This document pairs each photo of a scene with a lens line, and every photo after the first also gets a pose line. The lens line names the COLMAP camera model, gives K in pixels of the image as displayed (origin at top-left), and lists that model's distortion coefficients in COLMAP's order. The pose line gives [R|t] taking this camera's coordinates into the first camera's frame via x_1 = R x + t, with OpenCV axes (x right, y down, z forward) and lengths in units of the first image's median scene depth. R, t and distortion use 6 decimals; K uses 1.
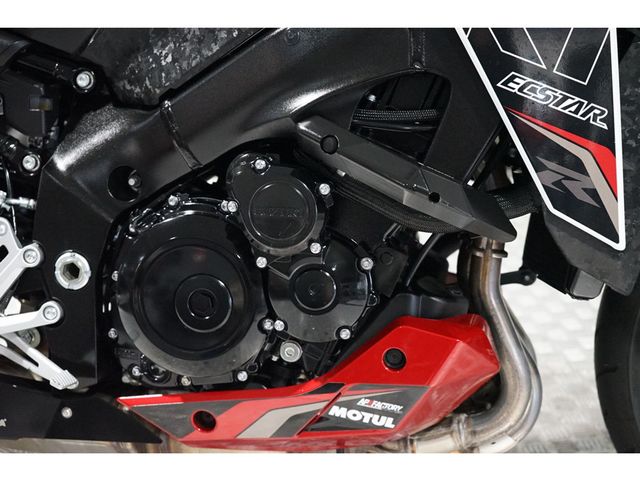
lens RADIAL K [[1120.2, 0, 315.4], [0, 1120.2, 237.7], [0, 0, 1]] dist [0.008684, 0.000000]
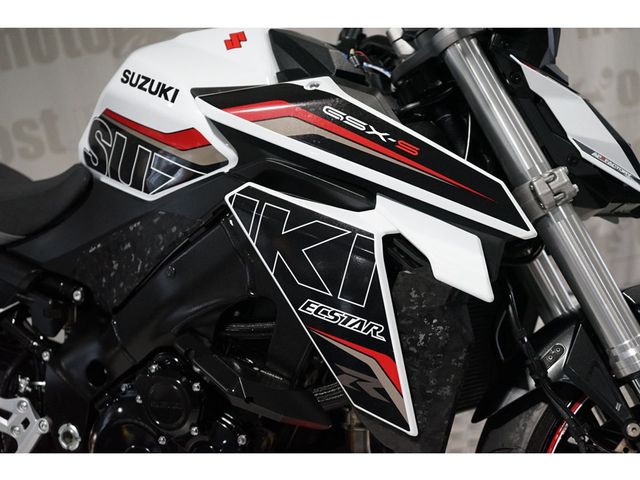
lens RADIAL K [[934.1, 0, 322.7], [0, 934.1, 242.9], [0, 0, 1]] dist [-0.000233, 0.000000]
pose [[0.958214, -0.056779, -0.280361, 0.483838], [0.038018, 0.996686, -0.071913, -0.131875], [0.283515, 0.058250, 0.957197, -0.019541]]
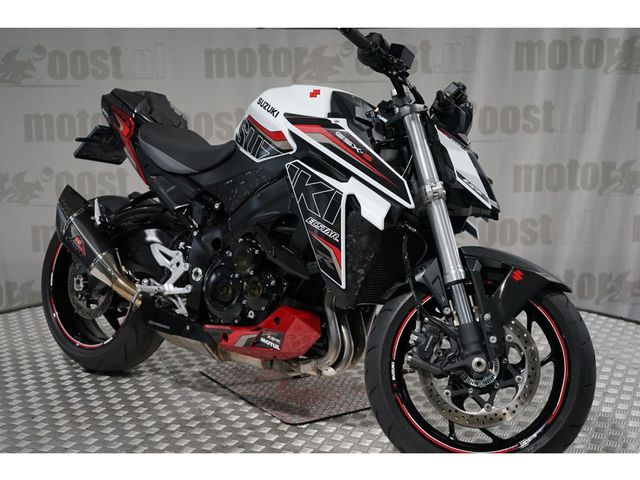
lens RADIAL K [[934.1, 0, 317.0], [0, 934.1, 242.8], [0, 0, 1]] dist [-0.000233, 0.000000]
pose [[0.875141, 0.130894, -0.465826, 1.252587], [-0.191032, 0.977976, -0.084085, 0.104470], [0.444561, 0.162574, 0.880872, -1.004523]]
